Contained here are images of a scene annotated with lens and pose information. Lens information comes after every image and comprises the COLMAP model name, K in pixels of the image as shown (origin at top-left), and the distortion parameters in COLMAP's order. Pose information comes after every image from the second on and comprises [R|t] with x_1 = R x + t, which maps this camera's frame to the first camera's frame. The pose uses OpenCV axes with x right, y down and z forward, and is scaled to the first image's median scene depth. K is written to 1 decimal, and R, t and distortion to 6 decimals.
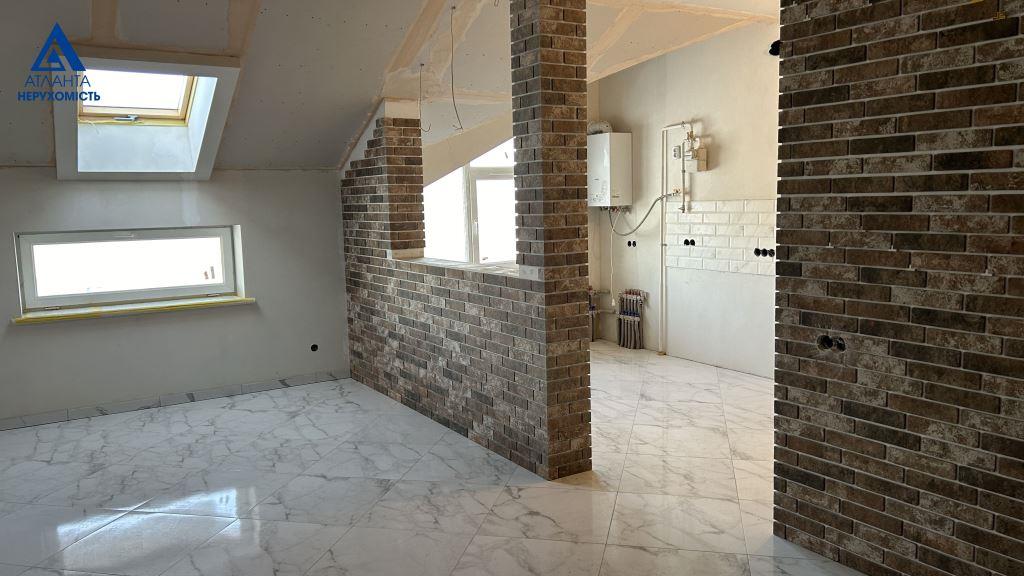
lens RADIAL K [[762.6, 0, 517.3], [0, 762.6, 285.4], [0, 0, 1]] dist [0.048415, -0.062994]
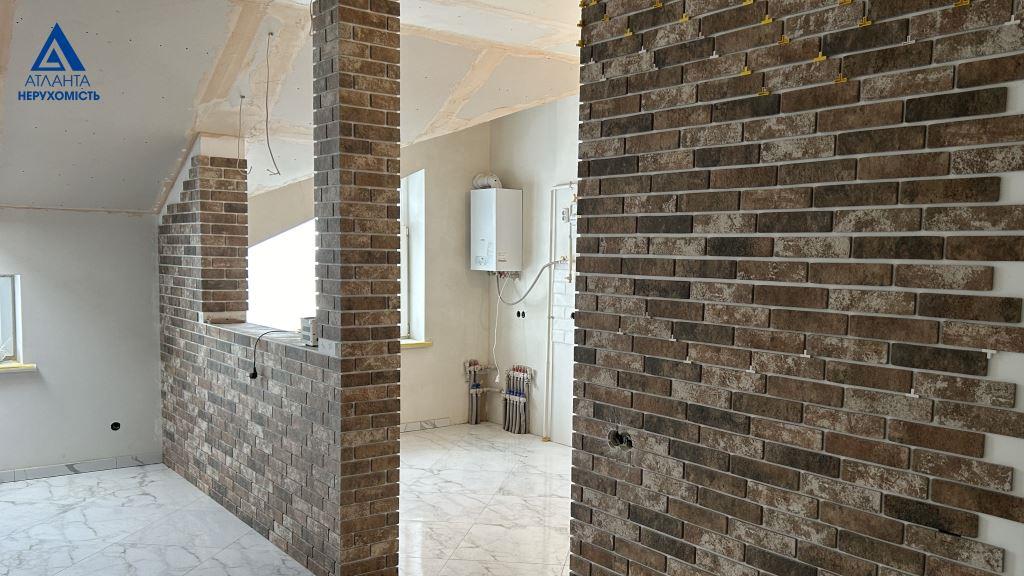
lens RADIAL K [[857.7, 0, 587.5], [0, 857.7, 333.1], [0, 0, 1]] dist [0.064353, -0.125549]
pose [[0.990344, 0.034903, 0.134170, 0.222103], [-0.031588, 0.999143, -0.026758, -0.020889], [-0.134989, 0.022261, 0.990597, 0.008287]]
